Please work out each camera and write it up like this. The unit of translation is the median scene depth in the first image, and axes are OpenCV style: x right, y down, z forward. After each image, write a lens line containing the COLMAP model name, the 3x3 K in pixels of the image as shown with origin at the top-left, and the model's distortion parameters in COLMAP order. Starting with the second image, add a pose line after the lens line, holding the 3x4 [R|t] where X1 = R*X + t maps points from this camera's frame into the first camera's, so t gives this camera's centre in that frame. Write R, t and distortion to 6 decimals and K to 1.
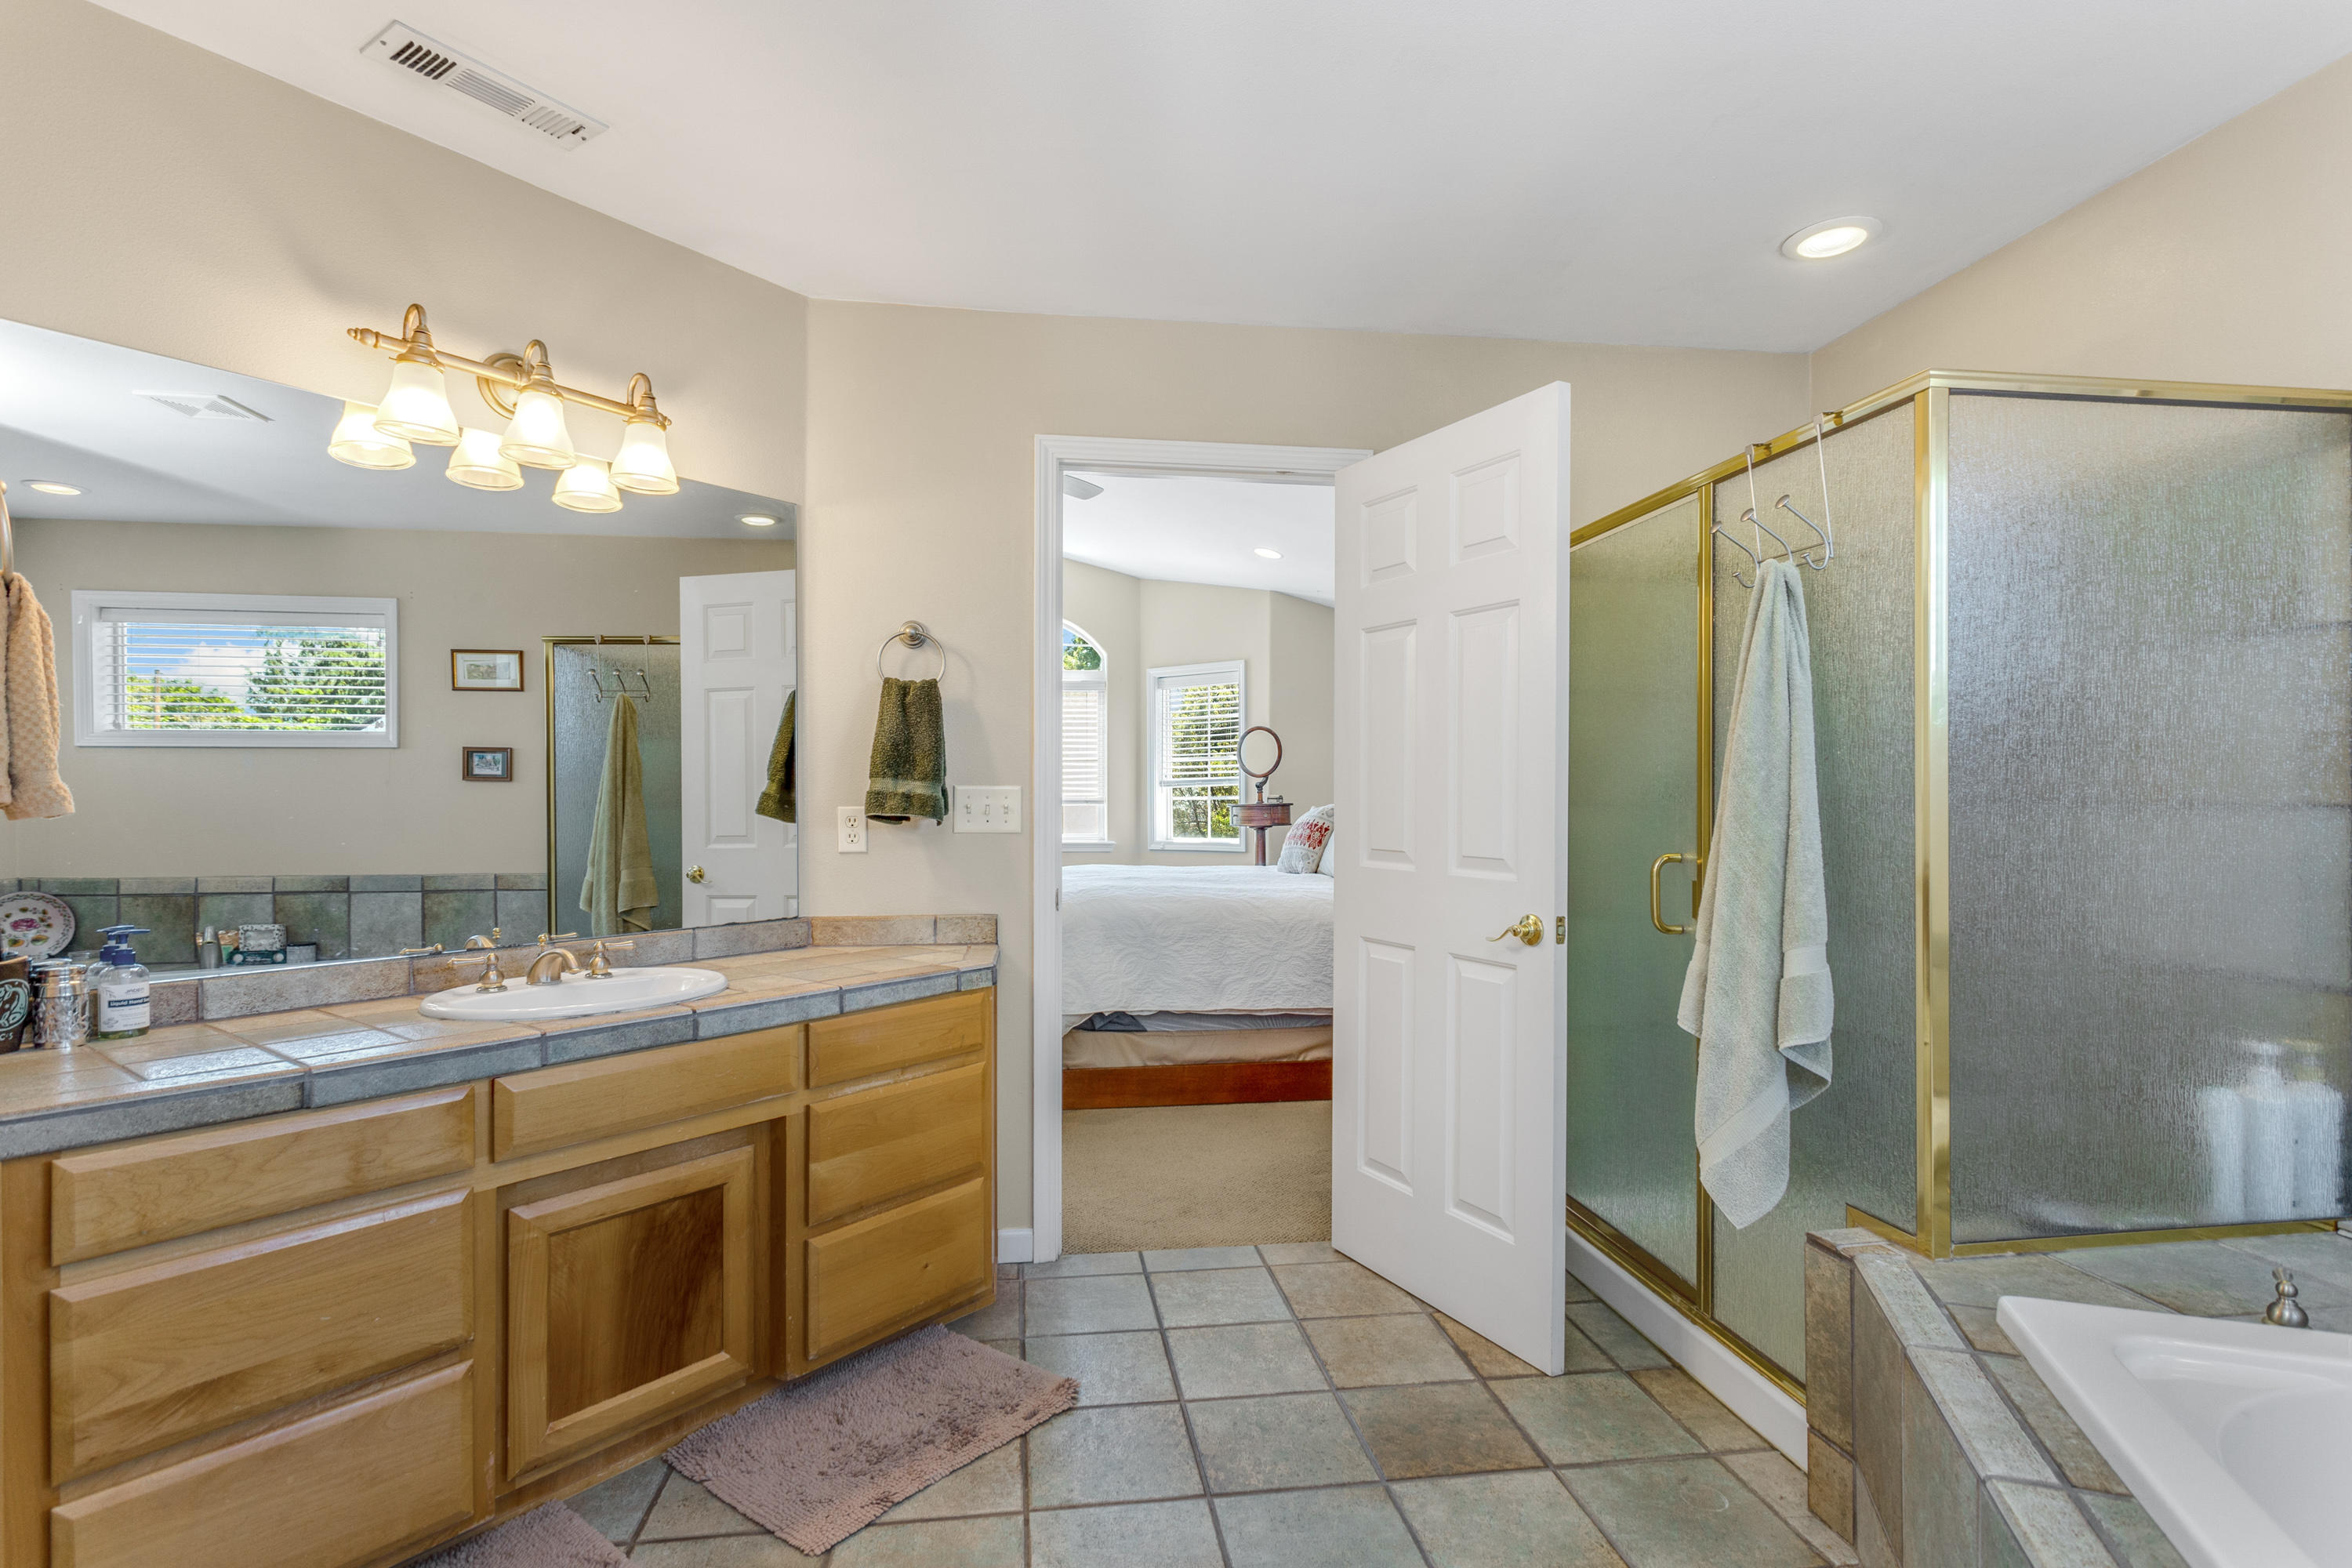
lens RADIAL K [[1166.6, 0, 1184.1], [0, 1166.6, 779.2], [0, 0, 1]] dist [0.001560, 0.000383]
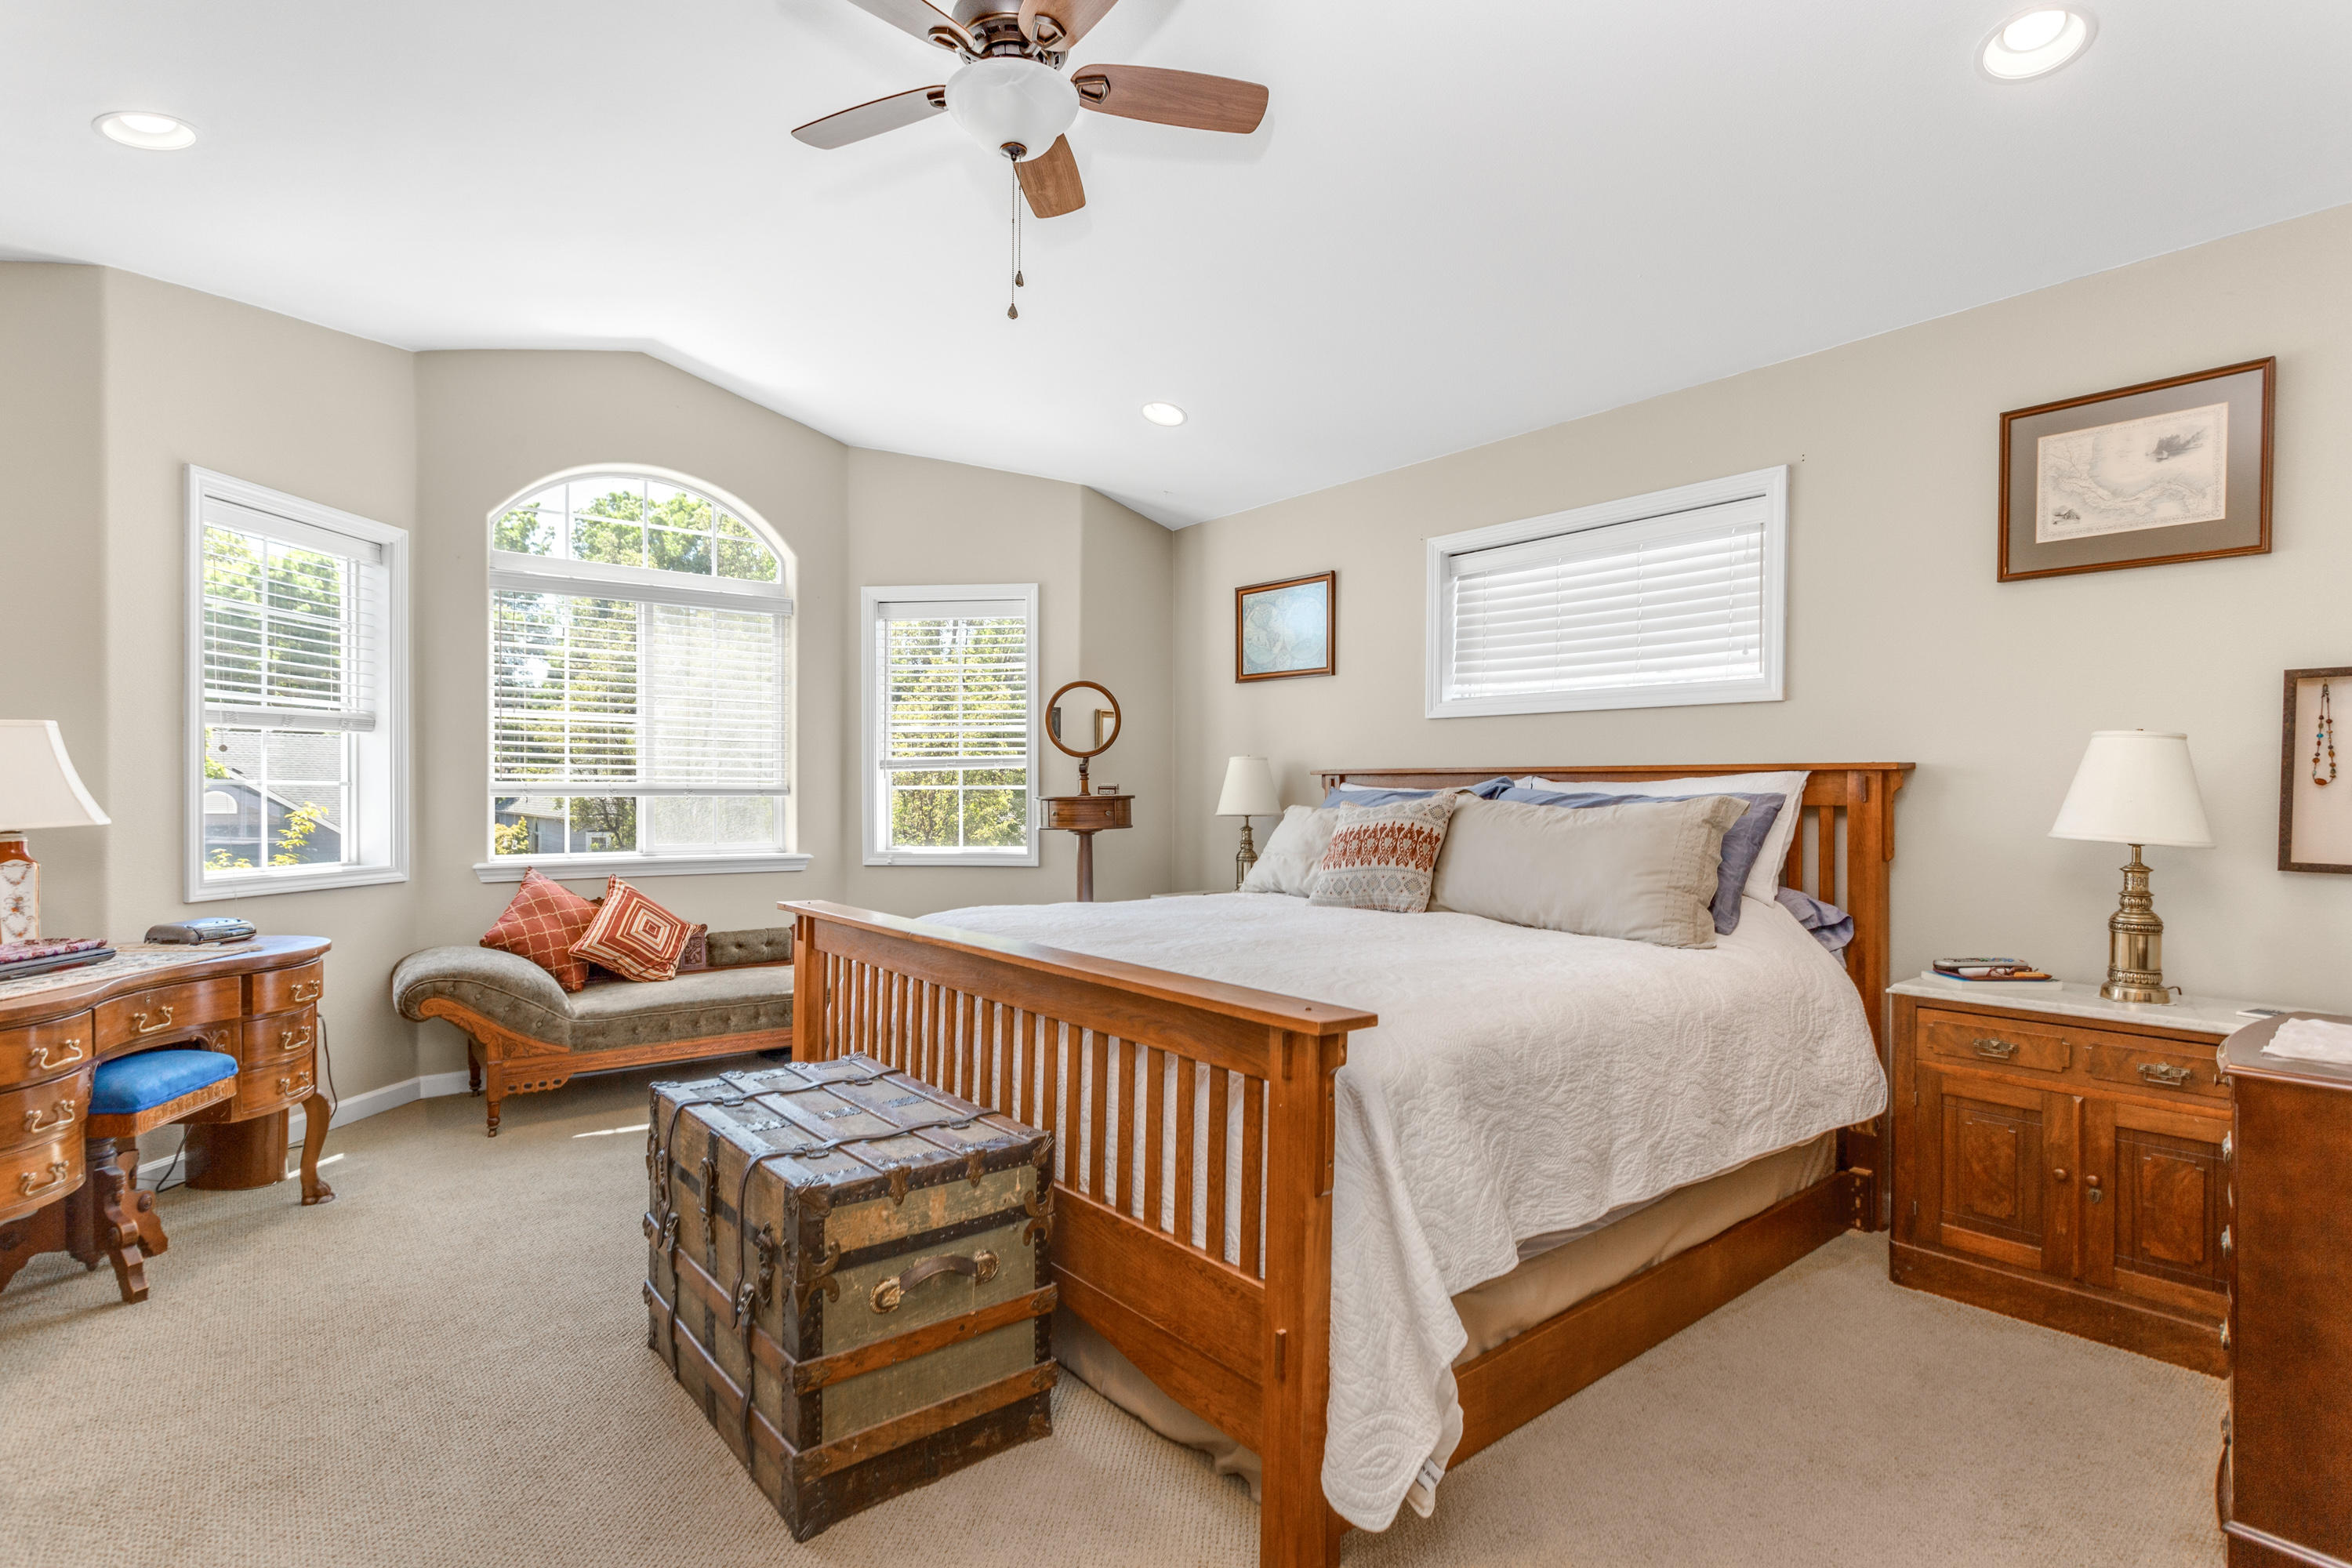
lens RADIAL K [[1097.2, 0, 1167.3], [0, 1097.2, 783.3], [0, 0, 1]] dist [0.002620, 0.000753]
pose [[0.840553, 0.009394, 0.541647, -0.237111], [-0.014839, 0.999874, 0.005687, 0.009098], [-0.541525, -0.012817, 0.840587, 0.434832]]
